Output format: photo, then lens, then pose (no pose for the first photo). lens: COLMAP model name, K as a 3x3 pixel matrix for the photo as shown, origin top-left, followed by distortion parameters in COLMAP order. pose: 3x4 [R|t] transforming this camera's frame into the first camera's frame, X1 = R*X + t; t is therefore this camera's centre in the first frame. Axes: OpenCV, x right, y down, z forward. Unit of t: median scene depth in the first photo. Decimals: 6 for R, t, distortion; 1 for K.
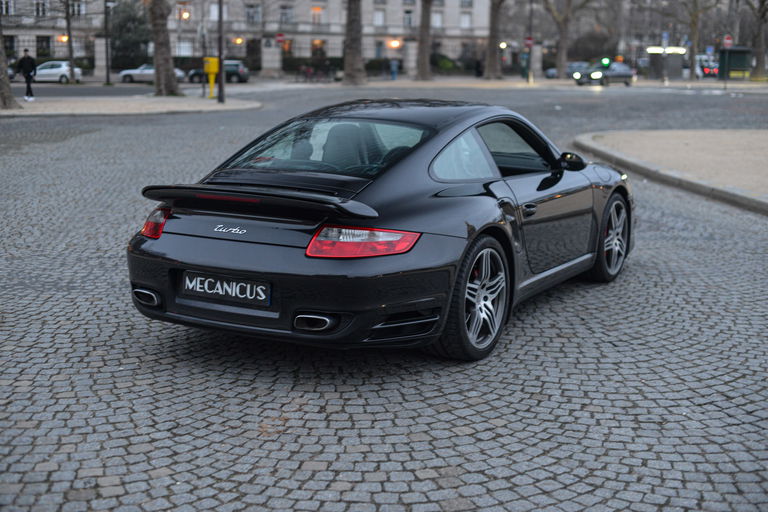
lens RADIAL K [[1104.8, 0, 386.6], [0, 1104.8, 268.3], [0, 0, 1]] dist [-0.109589, 0.000000]
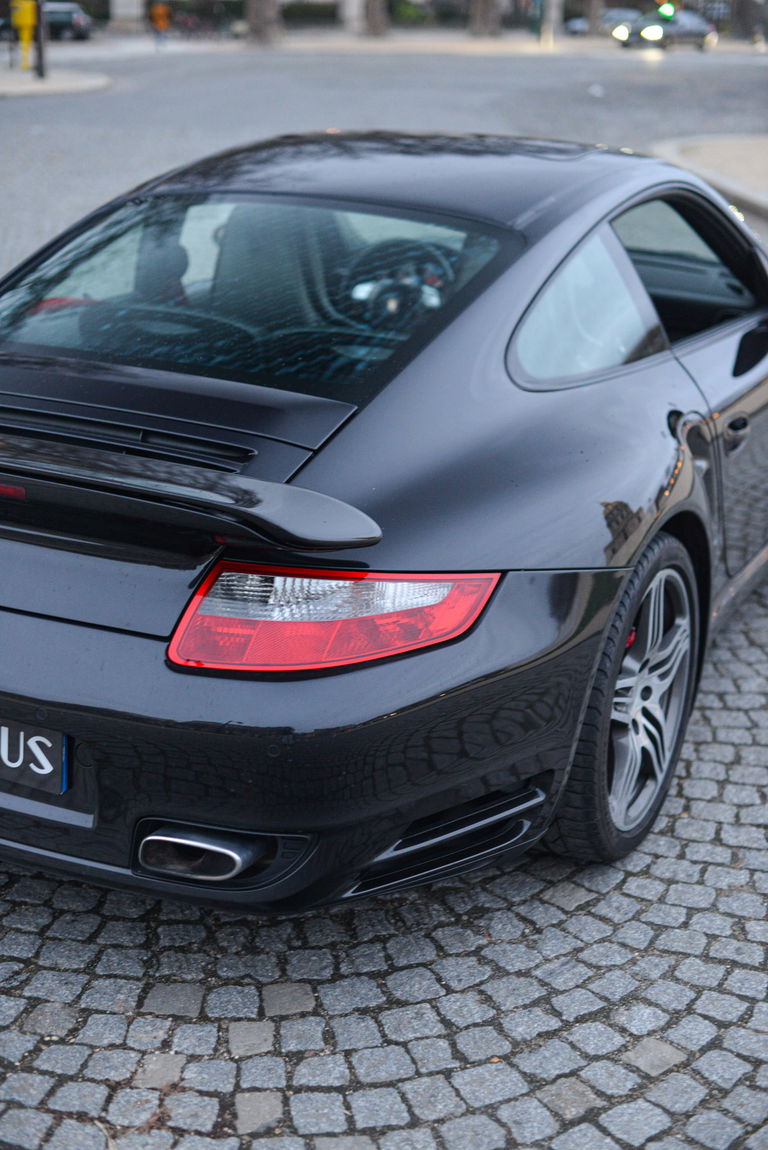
lens RADIAL K [[1654.3, 0, 382.7], [0, 1654.3, 616.6], [0, 0, 1]] dist [-0.109589, 0.000000]
pose [[0.999079, -0.004682, 0.042664, -0.023138], [-0.002770, 0.984925, 0.172957, -0.086905], [-0.042830, -0.172916, 0.984005, 0.397699]]
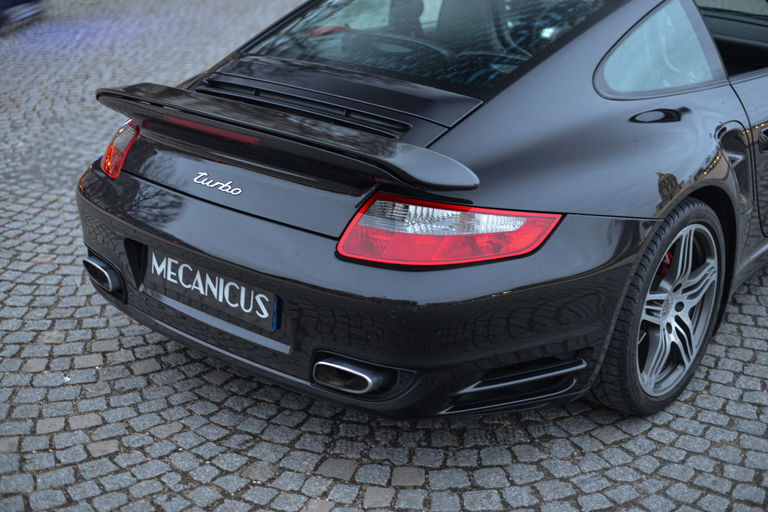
lens RADIAL K [[1104.8, 0, 382.7], [0, 1104.8, 270.2], [0, 0, 1]] dist [-0.109589, 0.000000]
pose [[0.981457, 0.077352, -0.175381, 0.033003], [-0.042778, 0.980273, 0.192964, -0.083545], [0.186848, -0.181883, 0.965405, 0.382136]]
